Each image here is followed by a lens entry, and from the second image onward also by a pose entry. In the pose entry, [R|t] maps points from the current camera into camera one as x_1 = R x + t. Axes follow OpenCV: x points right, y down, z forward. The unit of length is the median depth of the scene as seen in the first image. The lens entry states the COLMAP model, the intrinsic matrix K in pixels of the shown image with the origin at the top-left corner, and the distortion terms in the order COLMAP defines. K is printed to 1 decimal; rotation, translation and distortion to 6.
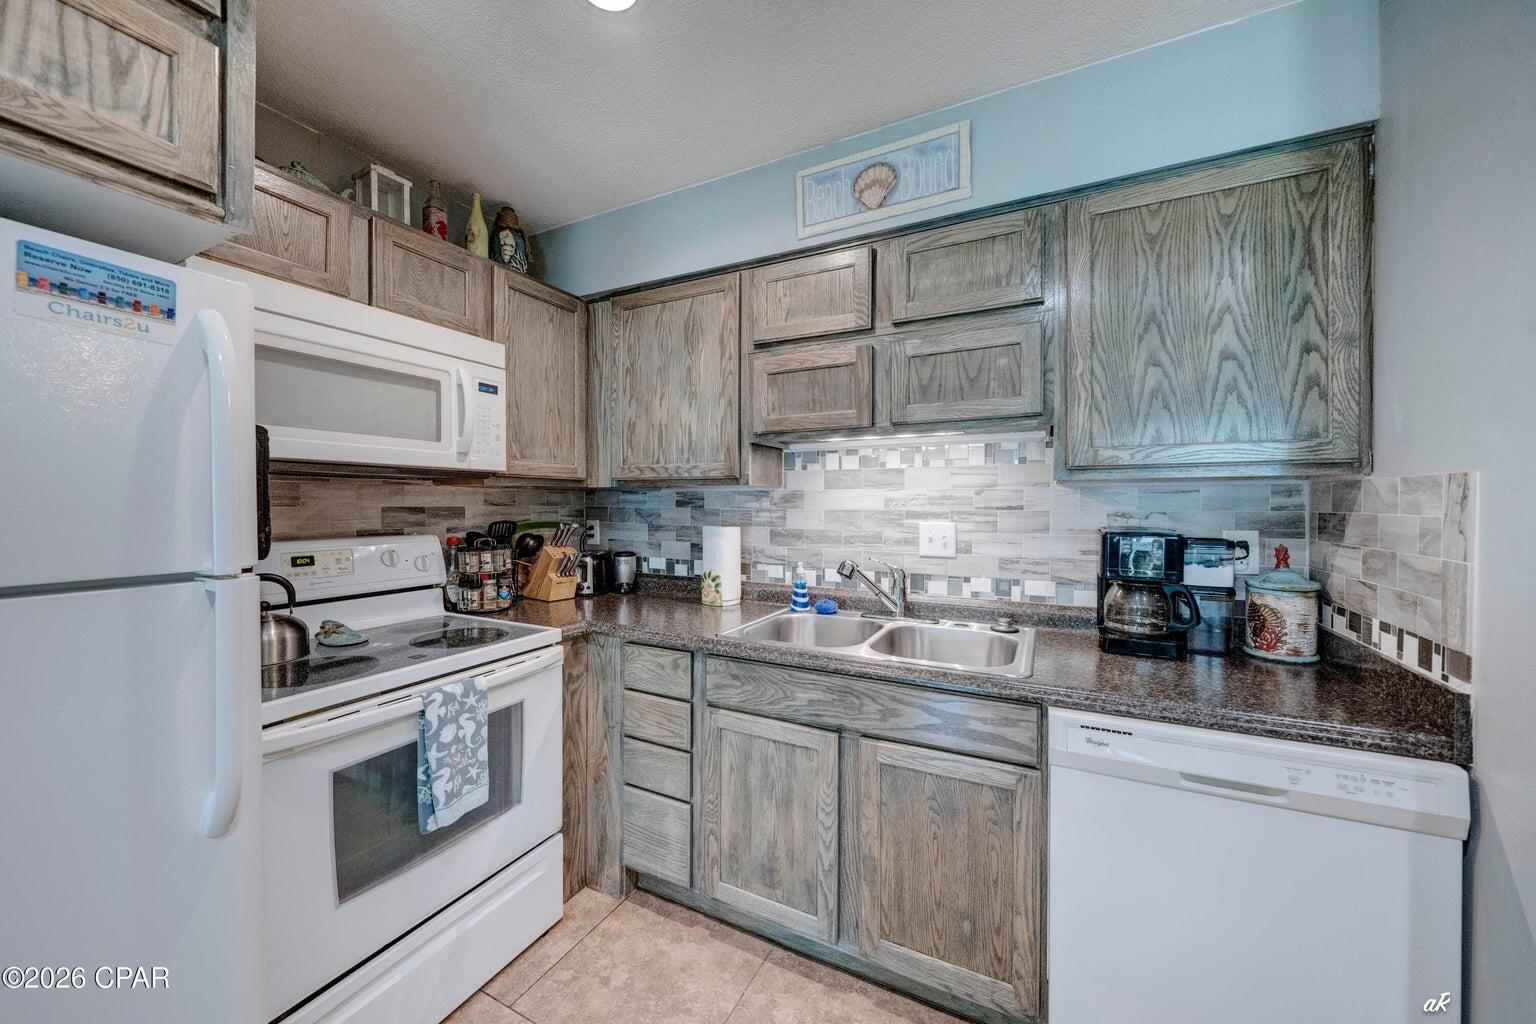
lens RADIAL K [[550.8, 0, 763.1], [0, 550.8, 509.2], [0, 0, 1]] dist [-0.001152, -0.000147]
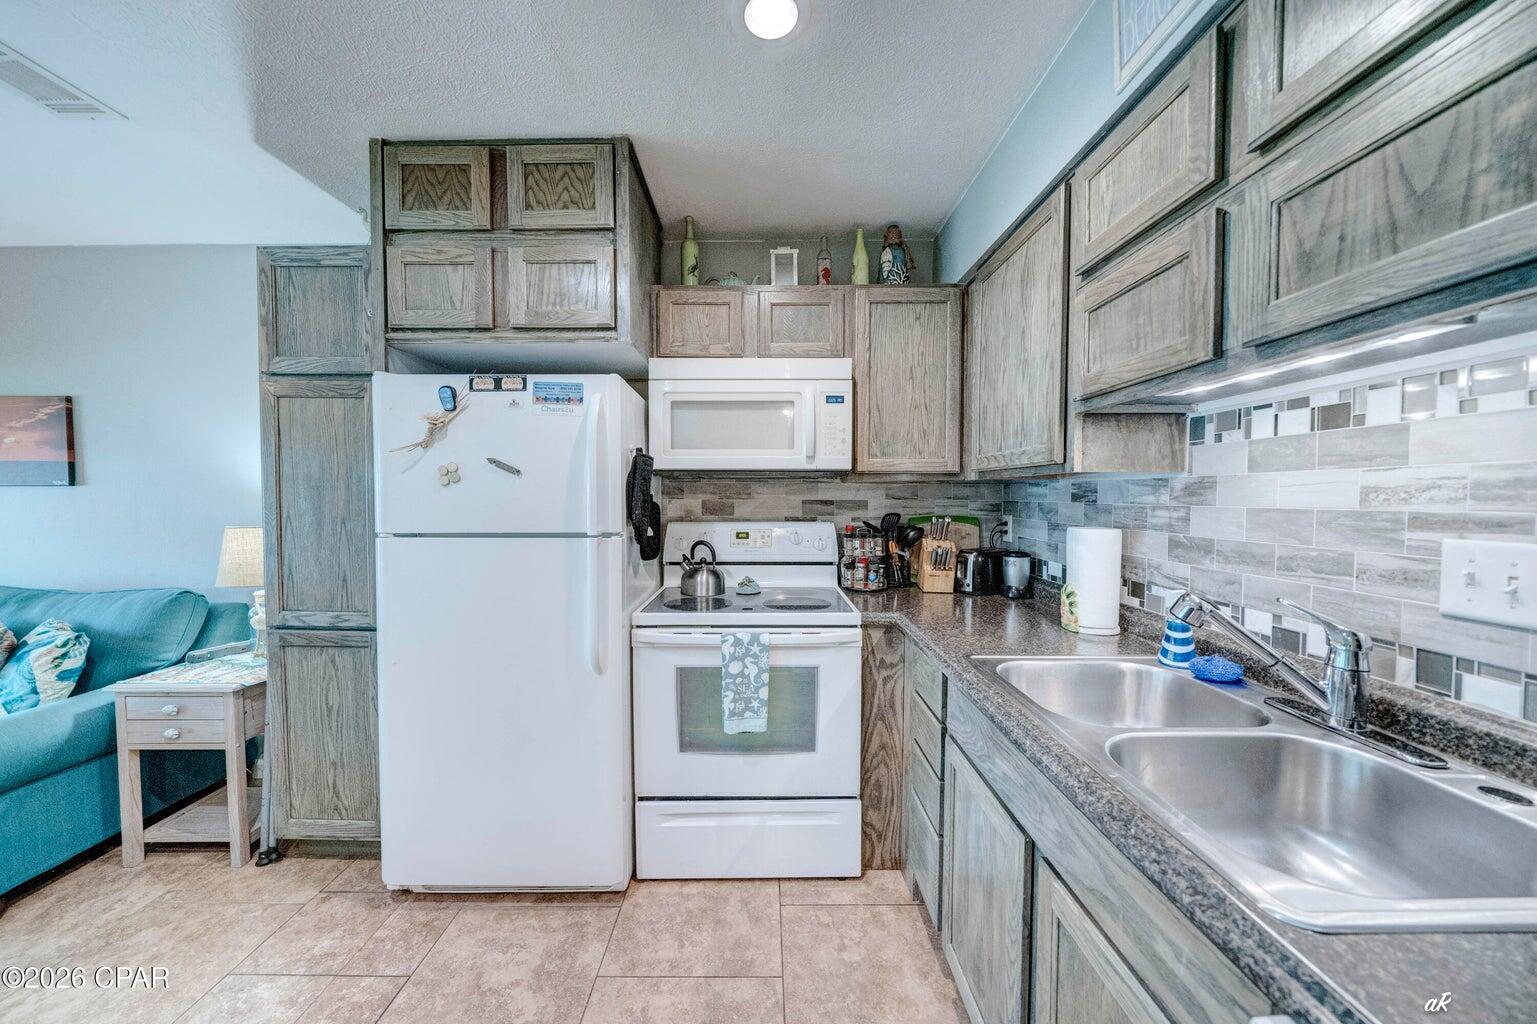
lens RADIAL K [[536.6, 0, 766.0], [0, 536.6, 517.0], [0, 0, 1]] dist [-0.000954, -0.000138]
pose [[0.465184, 0.032137, -0.884630, 0.406780], [-0.009273, 0.999463, 0.031432, -0.002714], [0.885165, -0.006419, 0.465232, 0.301243]]
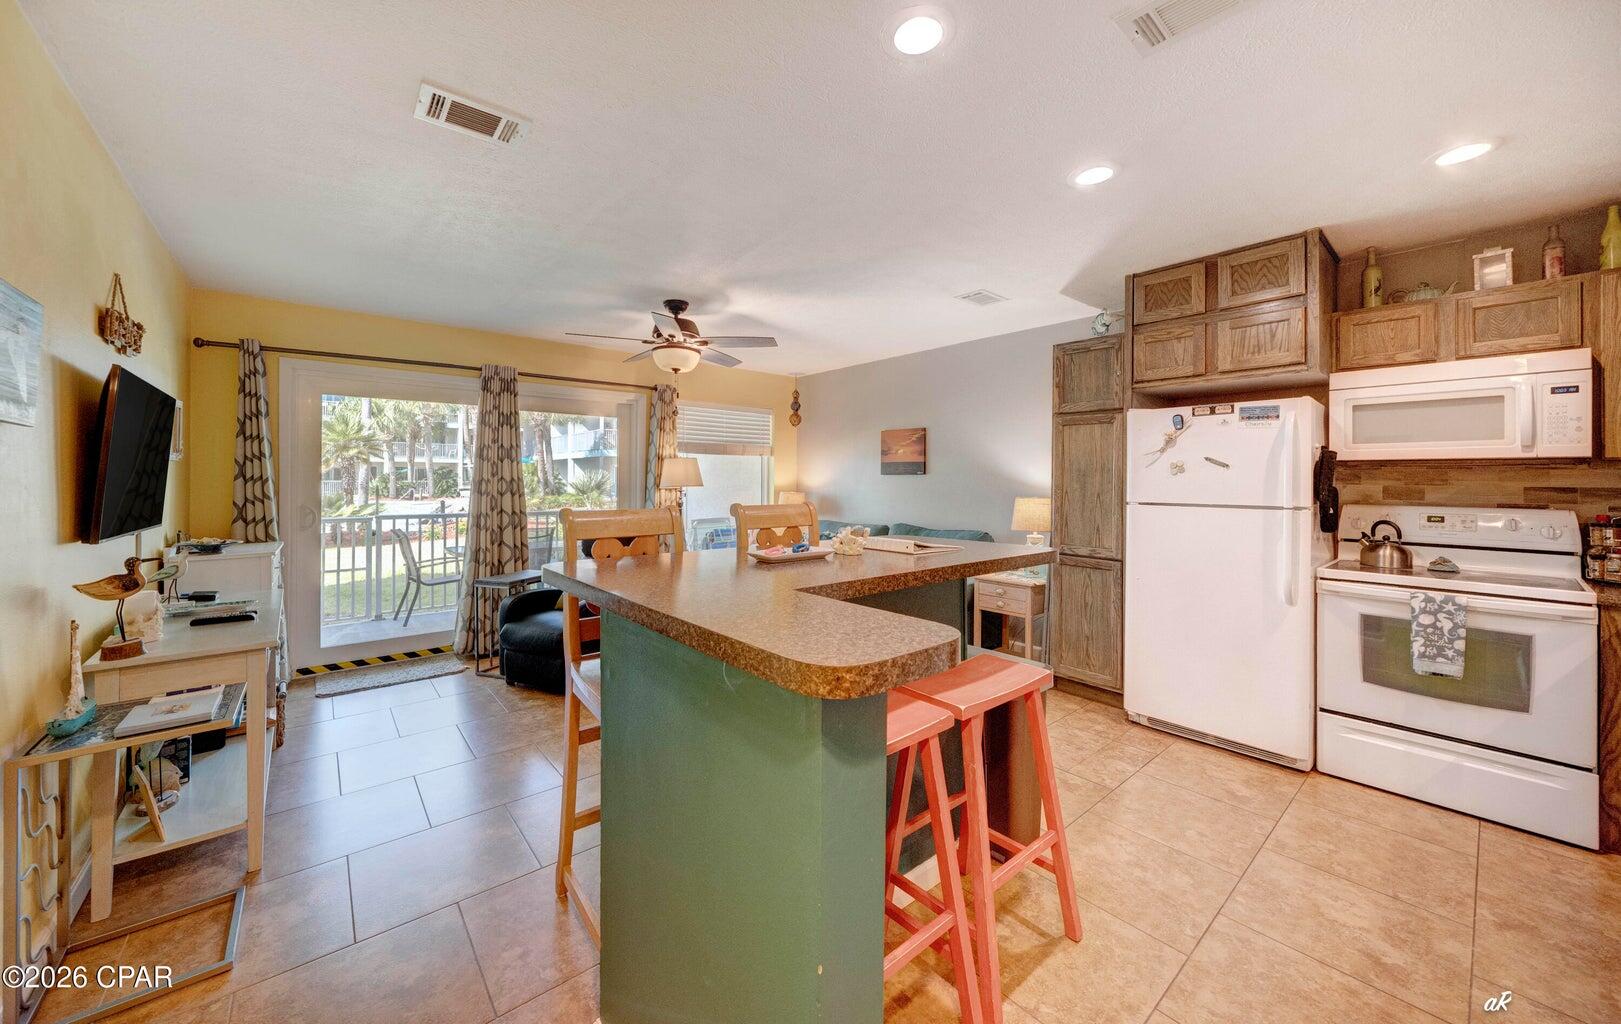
lens RADIAL K [[586.8, 0, 807.7], [0, 586.8, 476.4], [0, 0, 1]] dist [-0.007136, 0.000173]
pose [[-0.377389, -0.010589, -0.925994, 1.184999], [-0.018709, 0.999818, -0.003809, 0.007950], [0.925866, 0.015887, -0.377519, -0.057123]]
